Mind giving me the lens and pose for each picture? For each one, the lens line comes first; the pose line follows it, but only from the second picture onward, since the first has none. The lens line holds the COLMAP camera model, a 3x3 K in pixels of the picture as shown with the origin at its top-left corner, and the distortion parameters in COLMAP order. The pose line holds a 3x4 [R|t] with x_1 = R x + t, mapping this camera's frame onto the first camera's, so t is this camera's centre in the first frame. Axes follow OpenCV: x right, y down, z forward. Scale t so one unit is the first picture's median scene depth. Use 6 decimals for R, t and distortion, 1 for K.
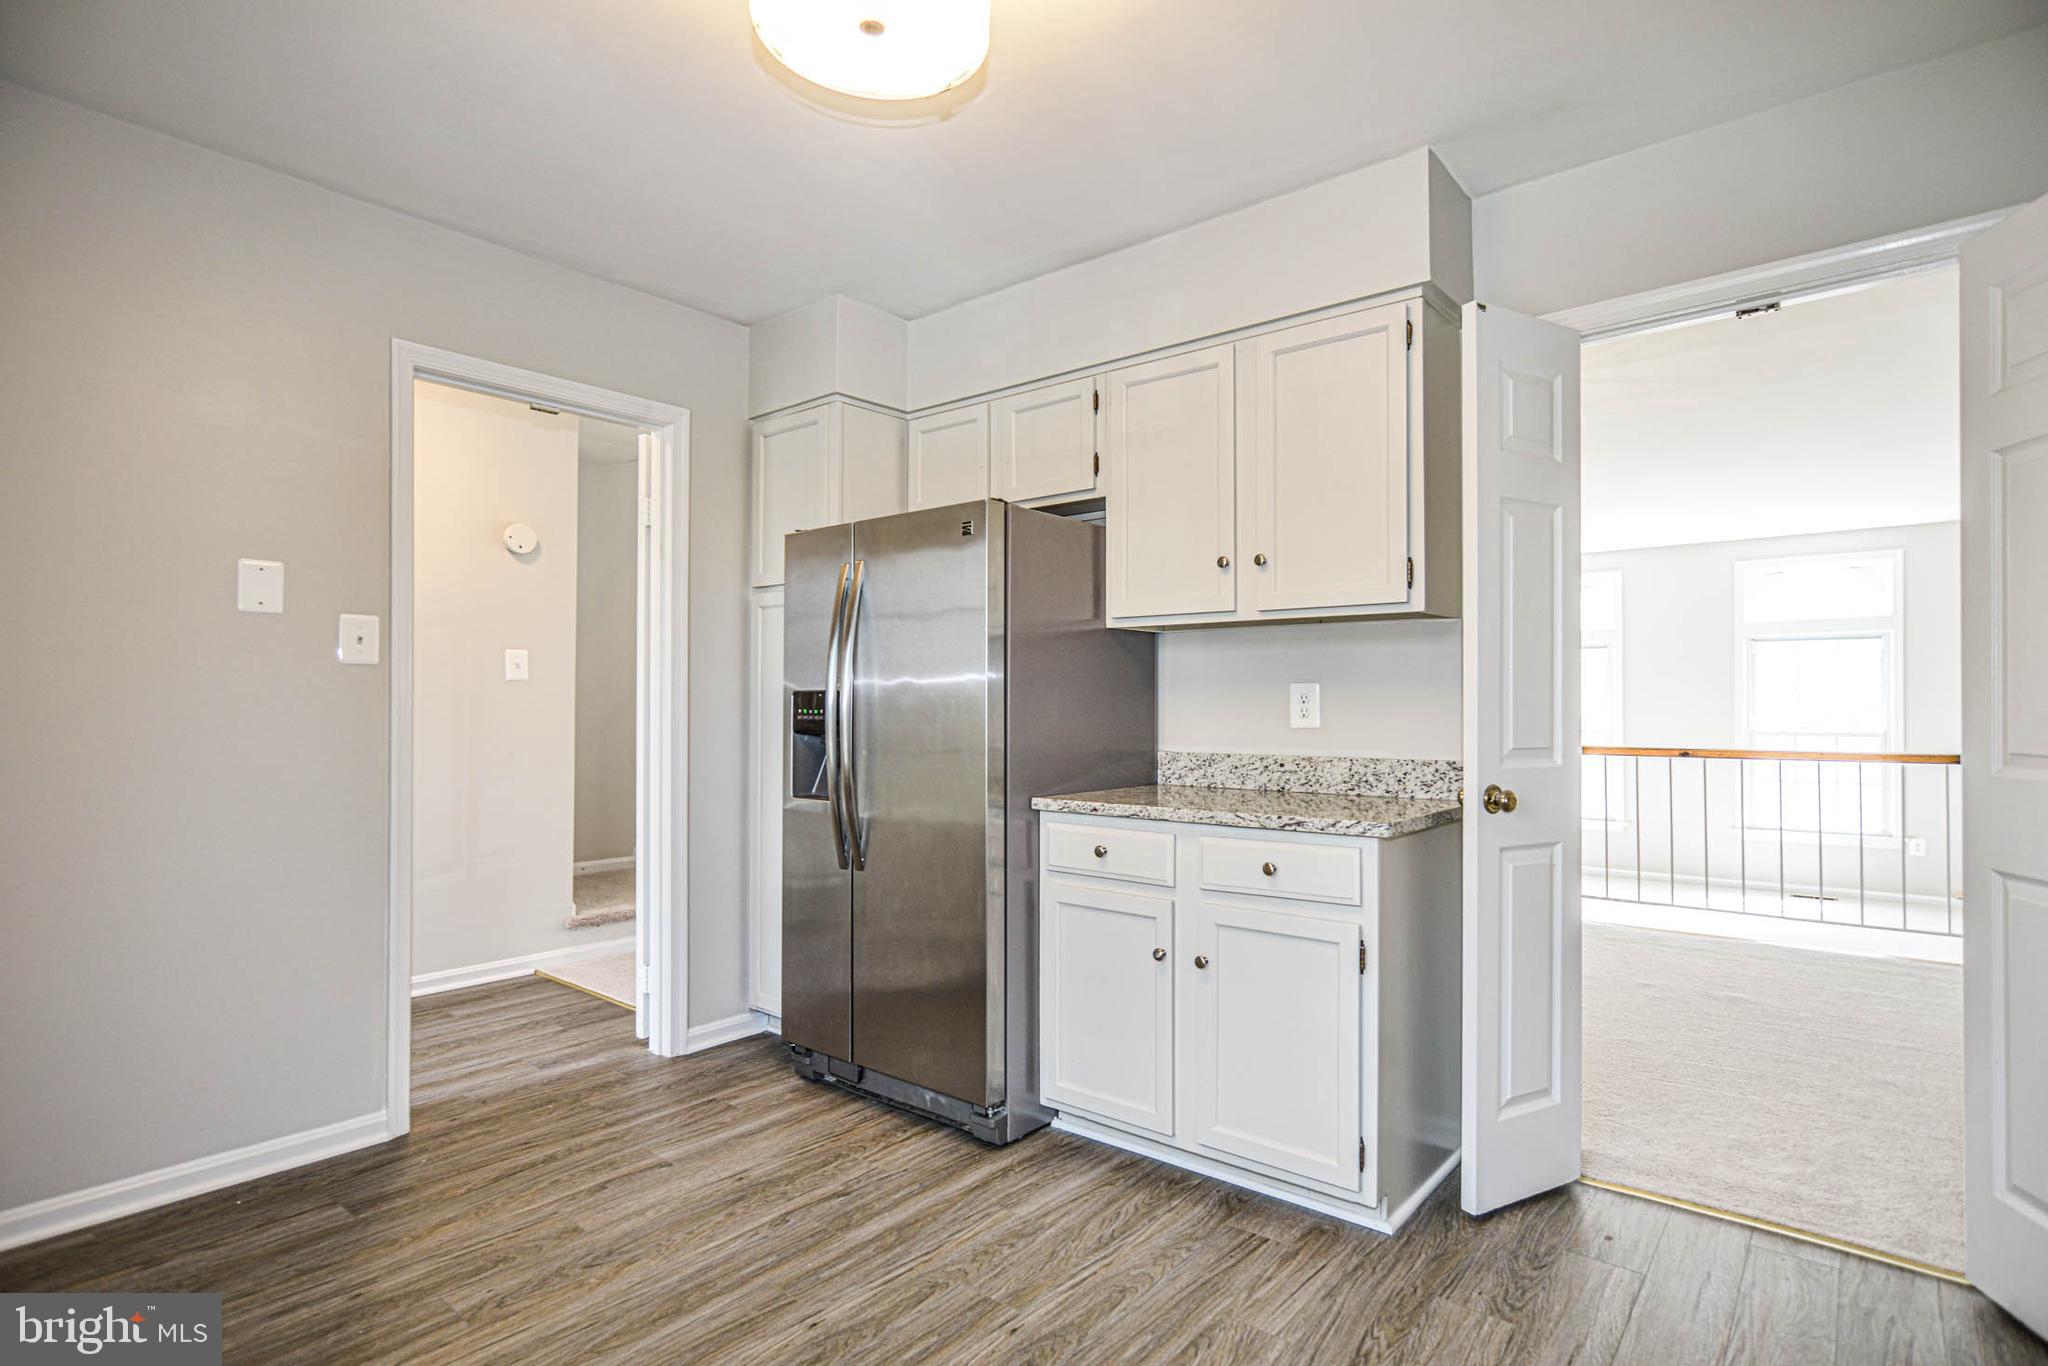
lens RADIAL K [[1027.5, 0, 1045.1], [0, 1027.5, 698.9], [0, 0, 1]] dist [0.001165, 0.001323]
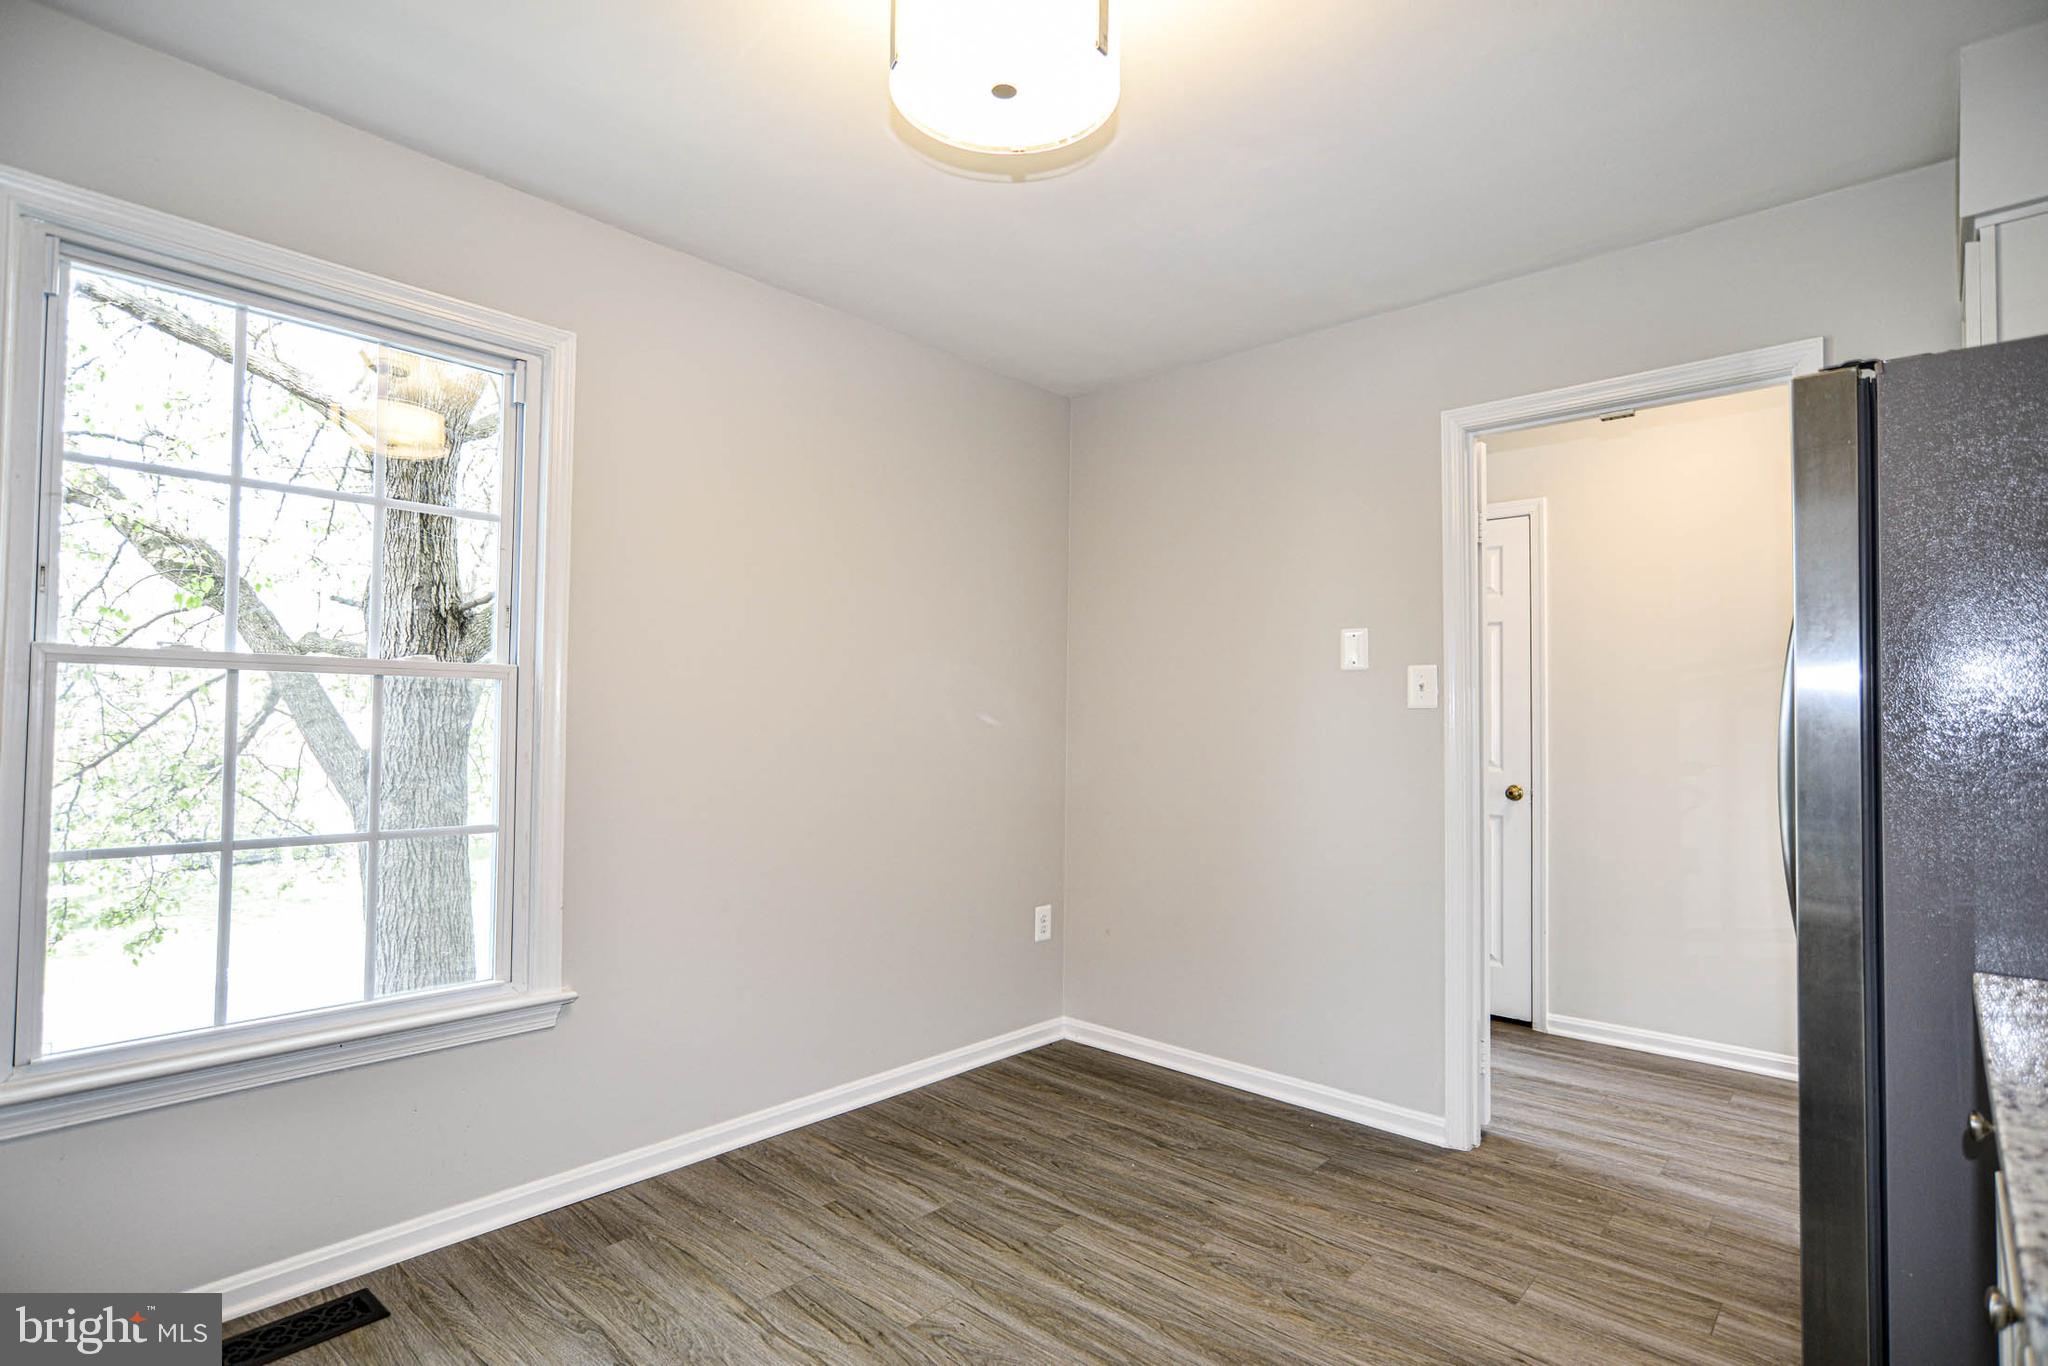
lens RADIAL K [[1021.7, 0, 1025.2], [0, 1021.7, 697.6], [0, 0, 1]] dist [-0.020884, 0.016056]
pose [[-0.057220, -0.032079, -0.997846, 0.482673], [-0.004724, 0.999481, -0.031860, -0.008714], [0.998350, 0.002891, -0.057342, 0.633500]]
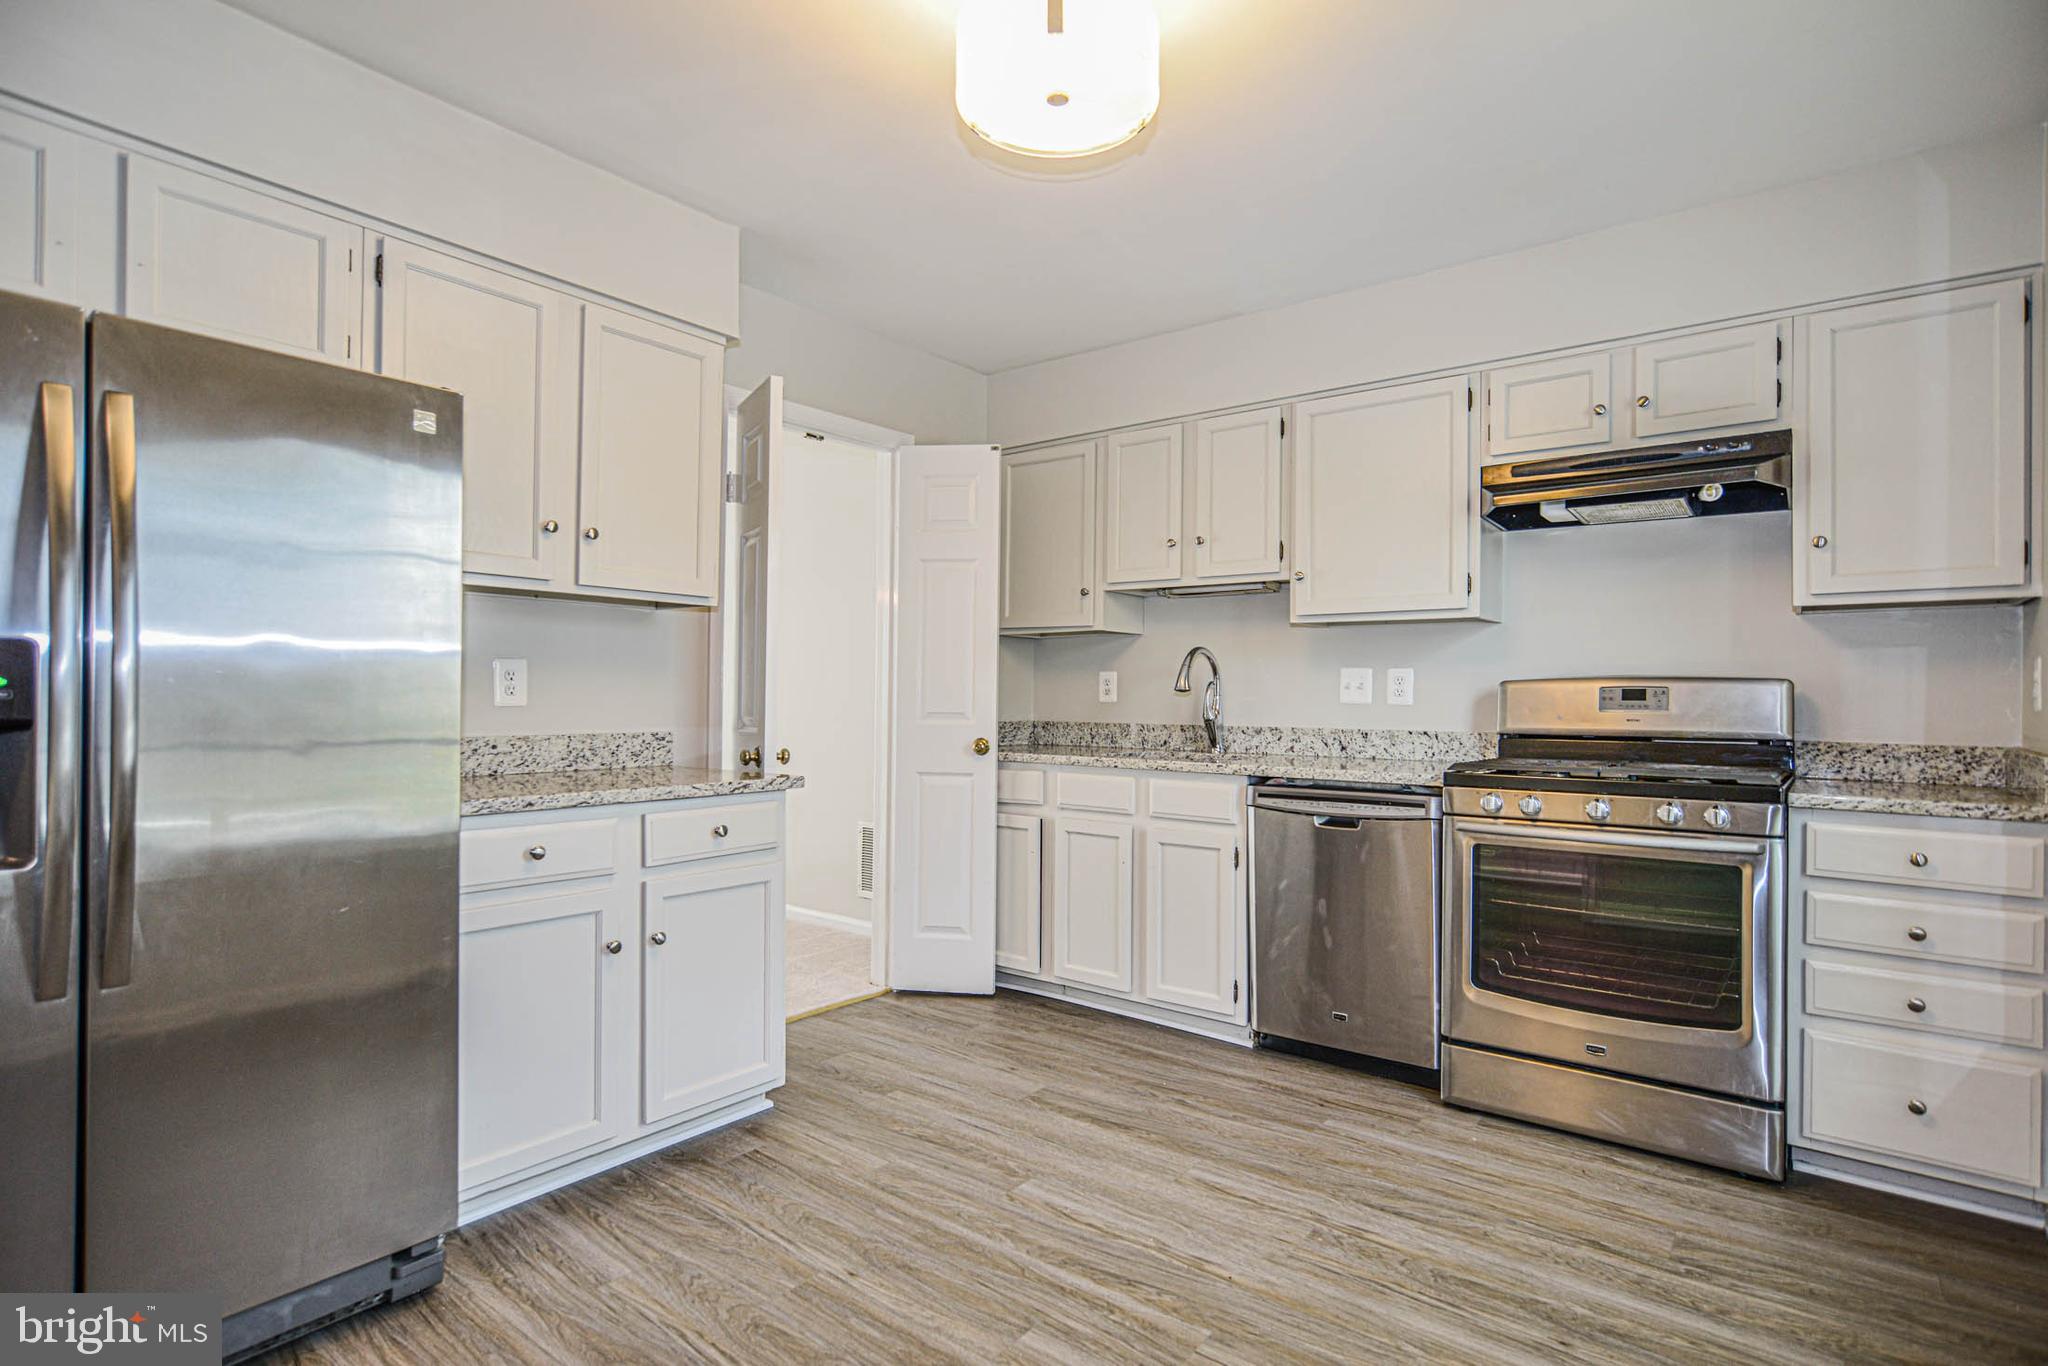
lens RADIAL K [[1021.7, 0, 1025.2], [0, 1021.7, 697.6], [0, 0, 1]] dist [-0.020884, 0.016056]
pose [[-0.008812, -0.000009, 0.999961, -0.773754], [-0.014944, 0.999888, -0.000122, 0.015370], [-0.999849, -0.014945, -0.008811, 0.605255]]
